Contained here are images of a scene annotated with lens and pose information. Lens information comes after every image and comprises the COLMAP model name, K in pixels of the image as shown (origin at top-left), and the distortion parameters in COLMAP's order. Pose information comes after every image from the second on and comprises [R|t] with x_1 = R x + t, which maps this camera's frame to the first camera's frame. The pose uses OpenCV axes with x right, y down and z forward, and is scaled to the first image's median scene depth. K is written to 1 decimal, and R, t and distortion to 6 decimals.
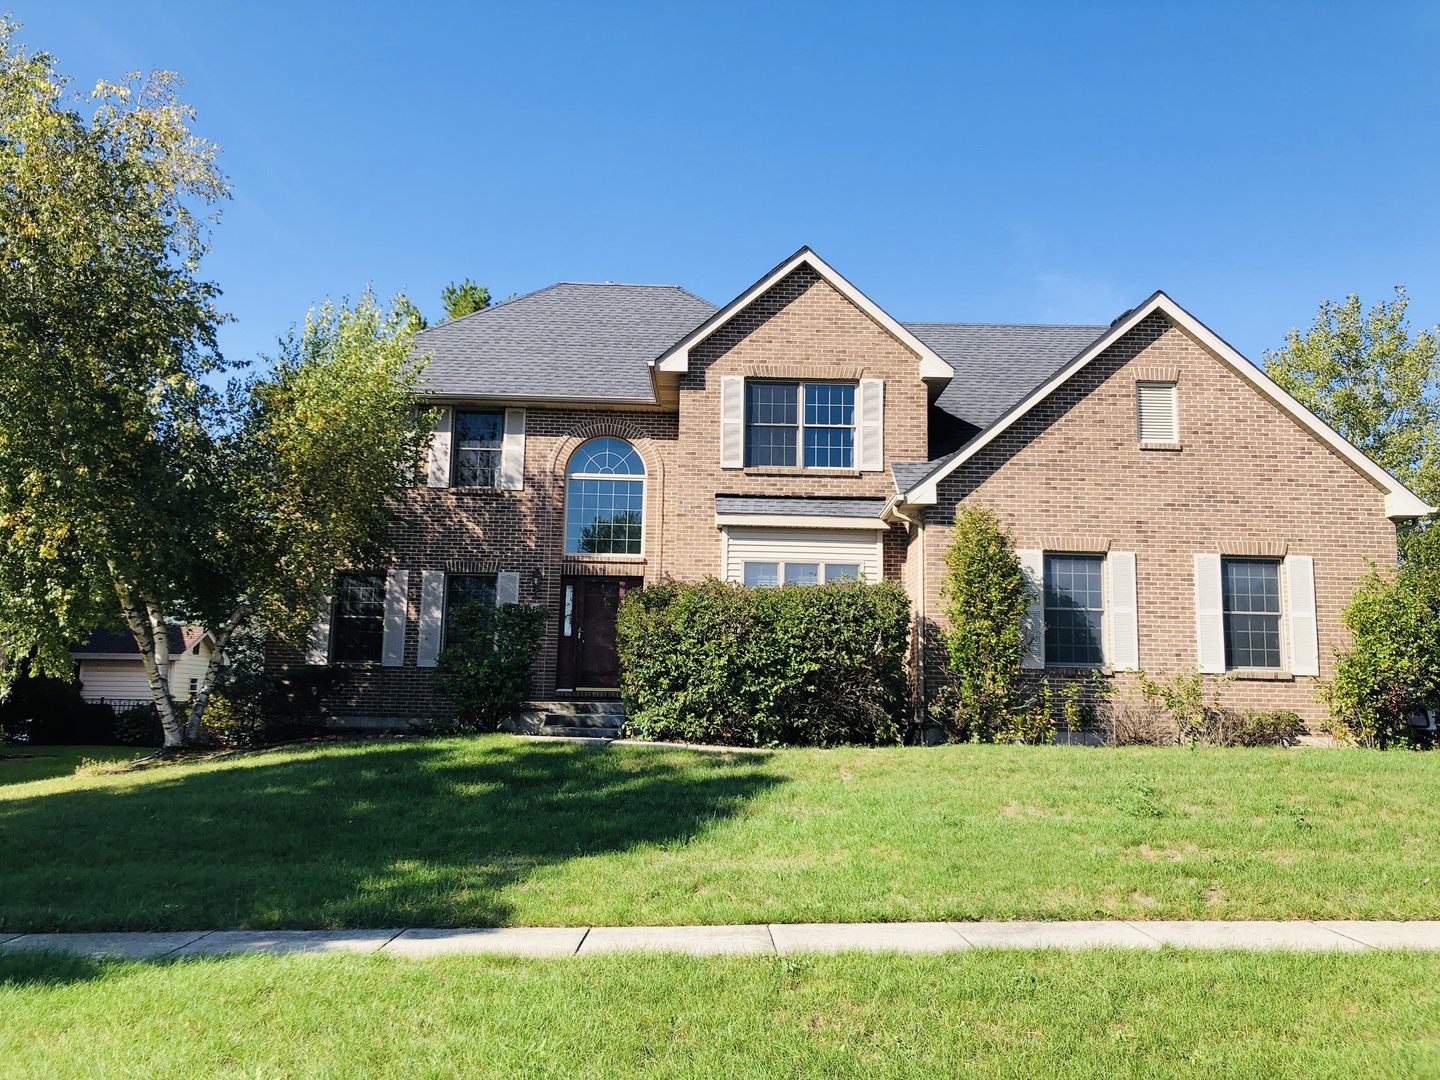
lens RADIAL K [[1176.0, 0, 719.8], [0, 1176.0, 550.8], [0, 0, 1]] dist [0.080617, -0.179349]
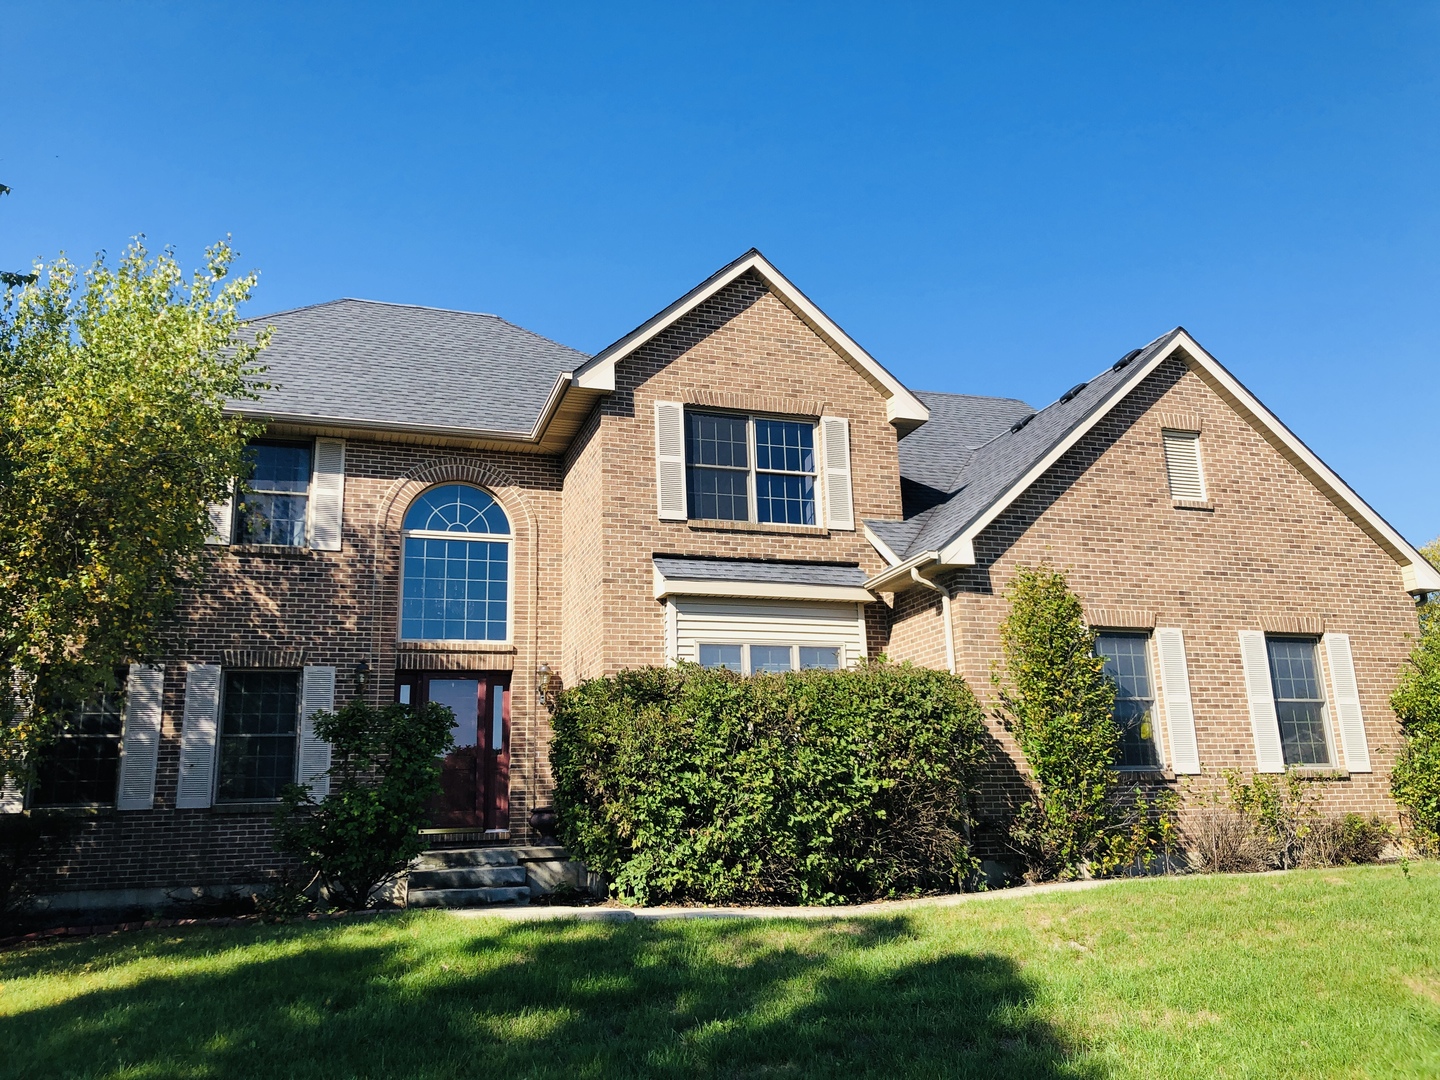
lens RADIAL K [[1167.8, 0, 720.0], [0, 1167.8, 540.0], [0, 0, 1]] dist [0.055824, -0.096152]
pose [[0.946446, 0.027674, 0.321673, -0.204847], [0.007586, 0.994138, -0.107848, 0.023752], [-0.322772, 0.104512, 0.940689, 0.293604]]
